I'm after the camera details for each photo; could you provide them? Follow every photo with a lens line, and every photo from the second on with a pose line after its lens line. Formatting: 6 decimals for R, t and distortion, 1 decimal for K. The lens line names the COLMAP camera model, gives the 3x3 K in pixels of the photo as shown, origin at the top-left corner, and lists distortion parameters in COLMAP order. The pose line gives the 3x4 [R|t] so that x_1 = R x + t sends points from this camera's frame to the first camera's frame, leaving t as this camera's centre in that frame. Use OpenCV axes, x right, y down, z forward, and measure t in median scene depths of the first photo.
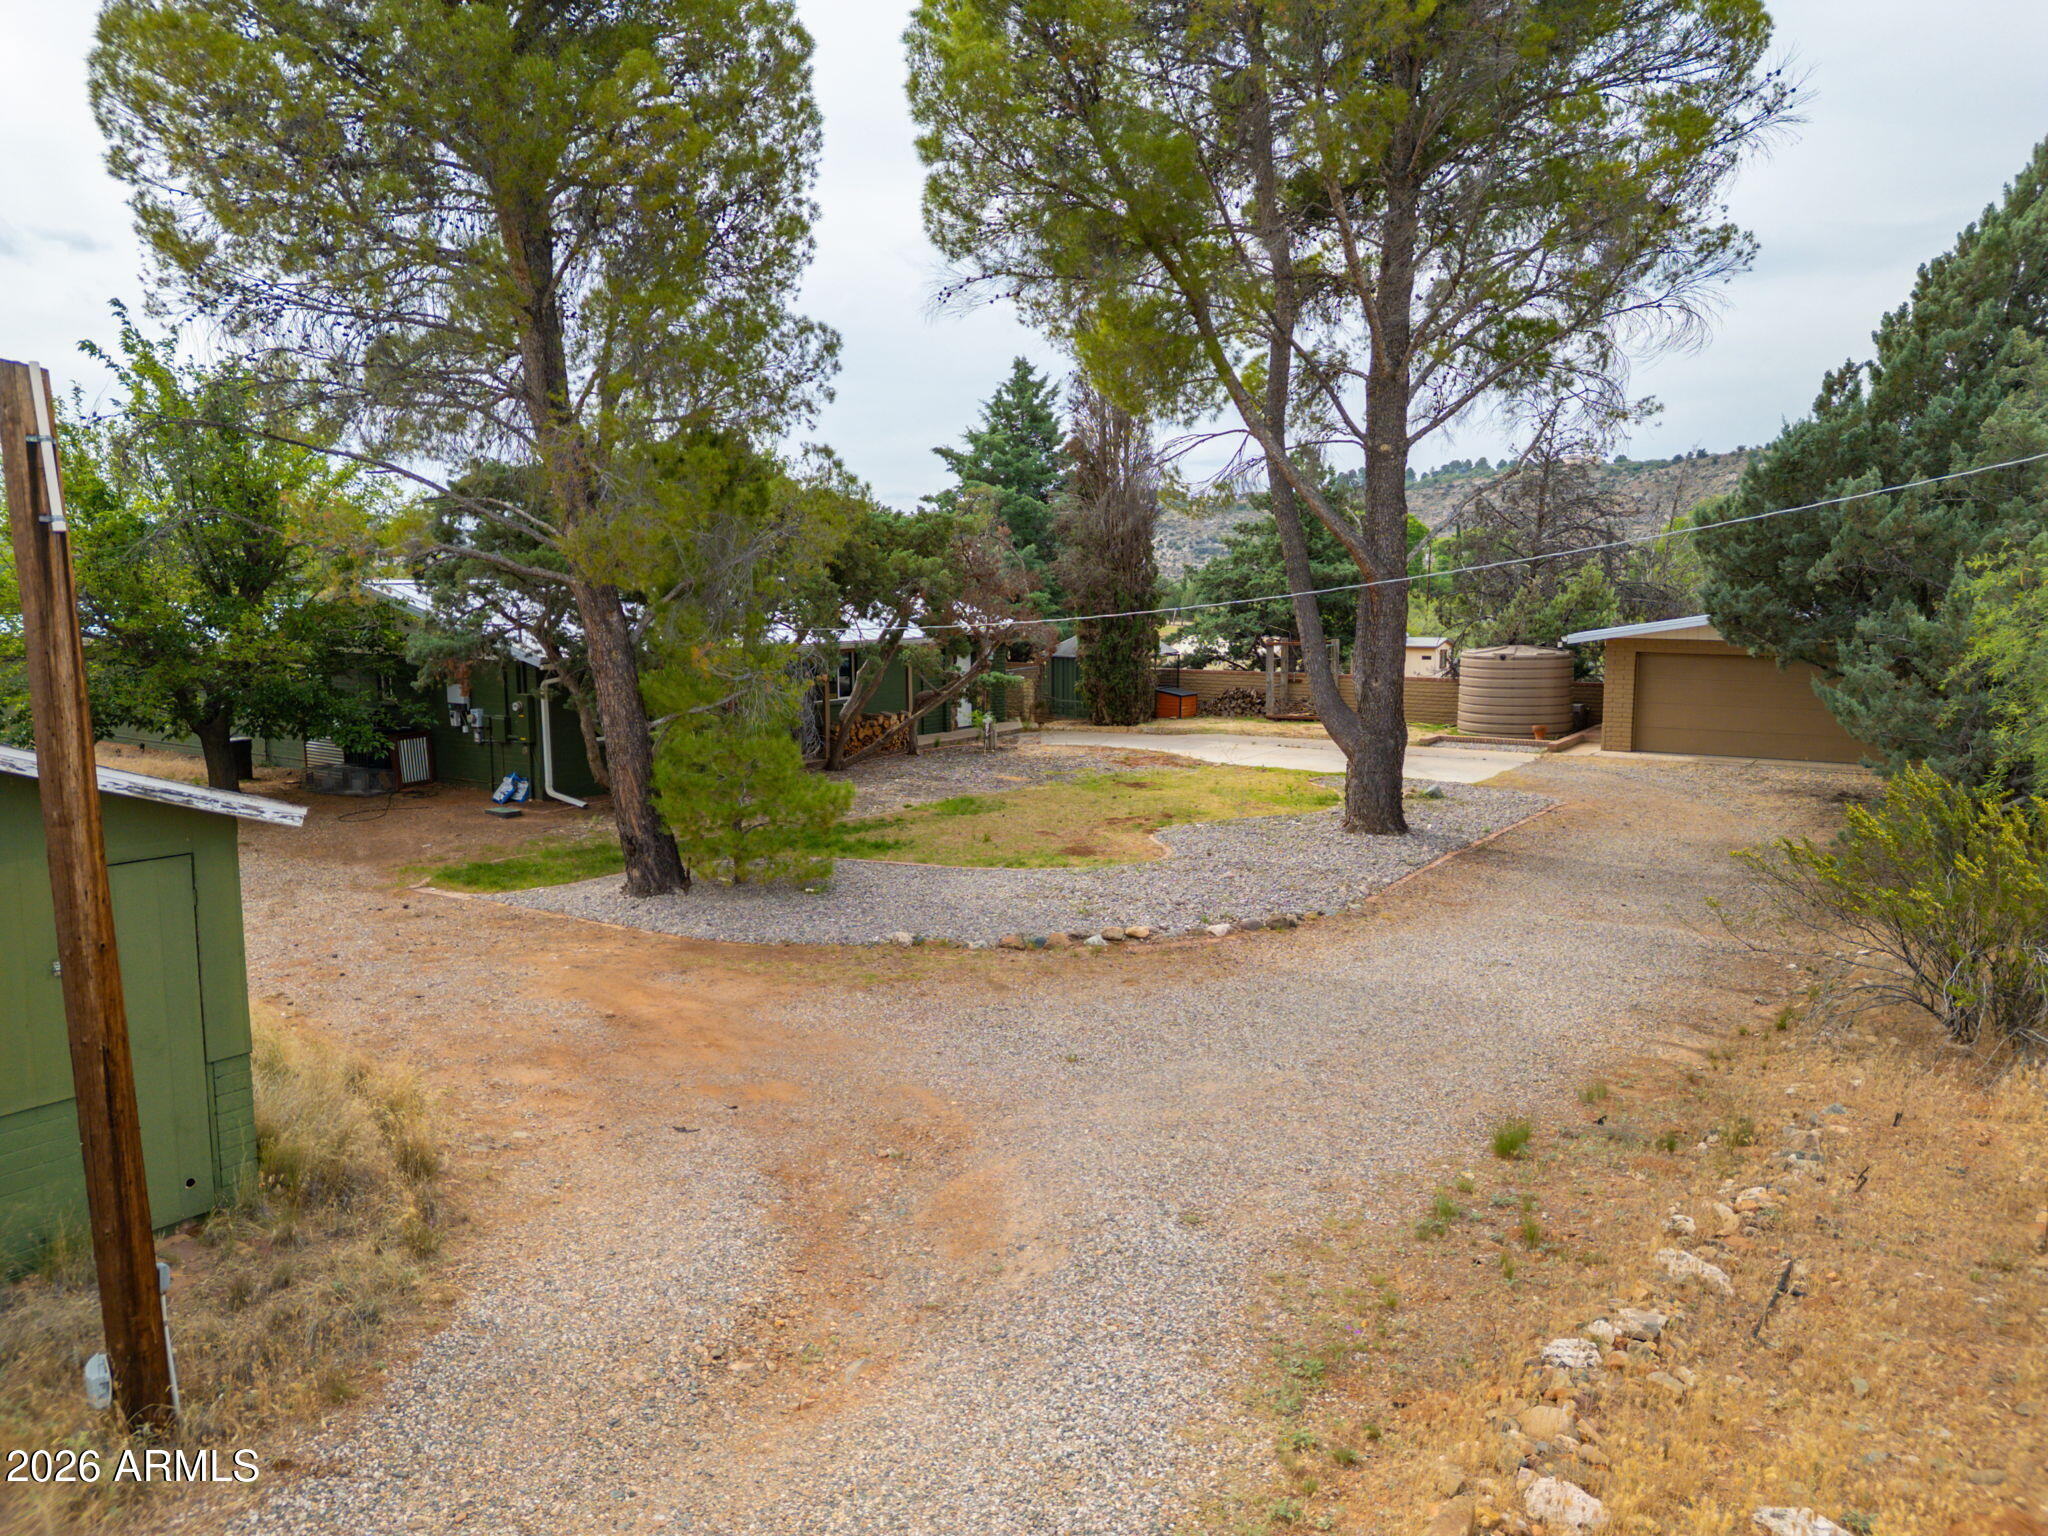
lens RADIAL K [[1416.6, 0, 1016.2], [0, 1416.6, 788.5], [0, 0, 1]] dist [0.065306, -0.057788]
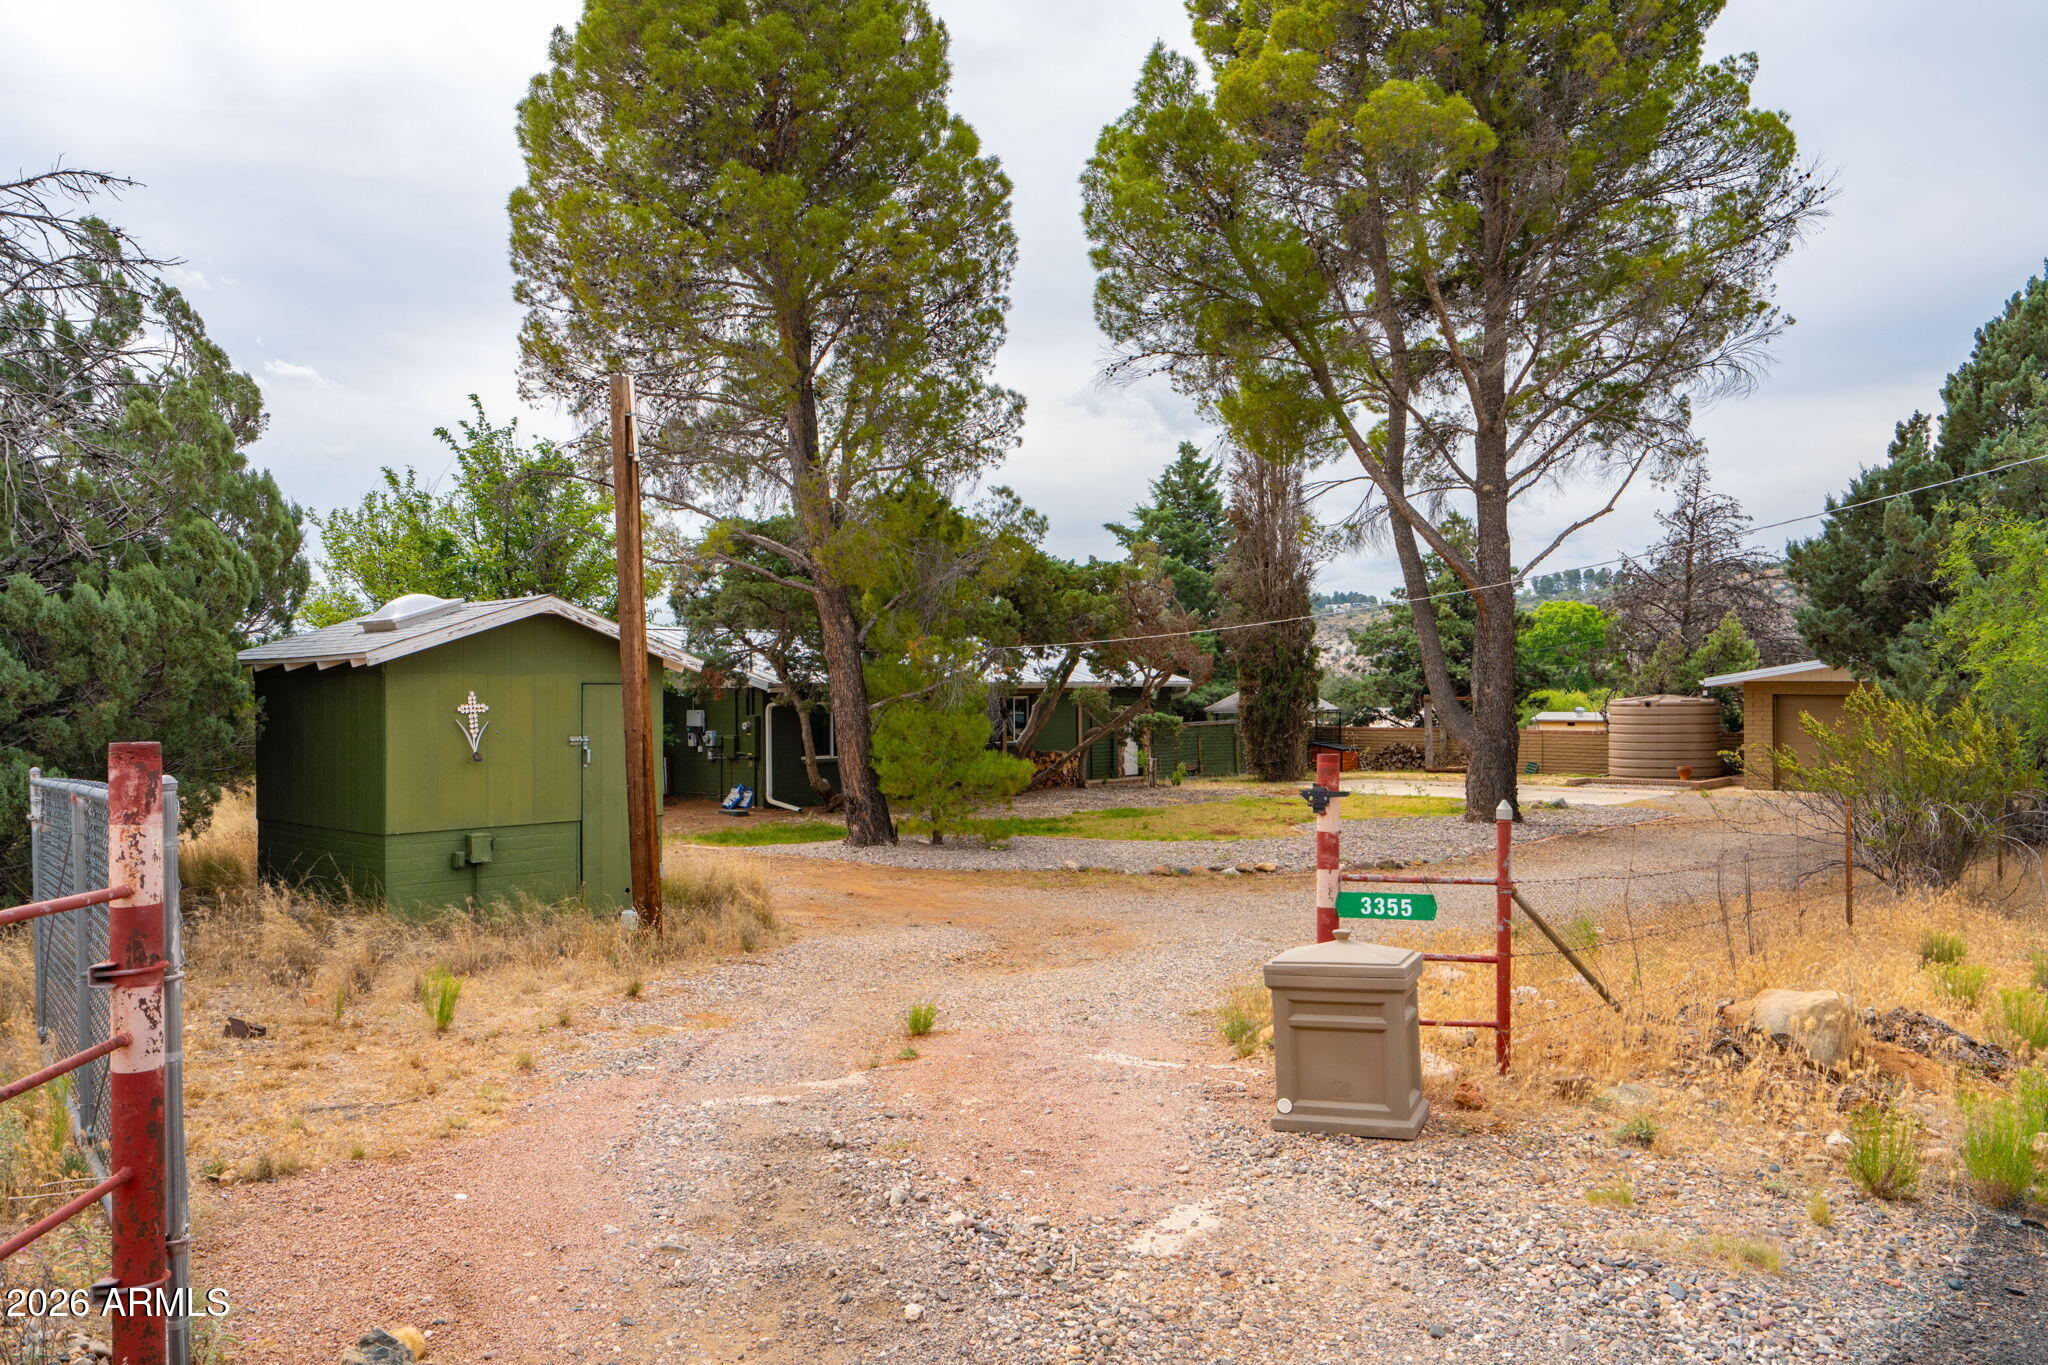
lens RADIAL K [[1368.1, 0, 1024.0], [0, 1368.1, 682.5], [0, 0, 1]] dist [0.010148, -0.000134]
pose [[0.993234, 0.000556, -0.116129, 0.010554], [-0.014719, 0.992527, -0.121135, 0.057482], [0.115194, 0.122025, 0.985820, -0.122847]]
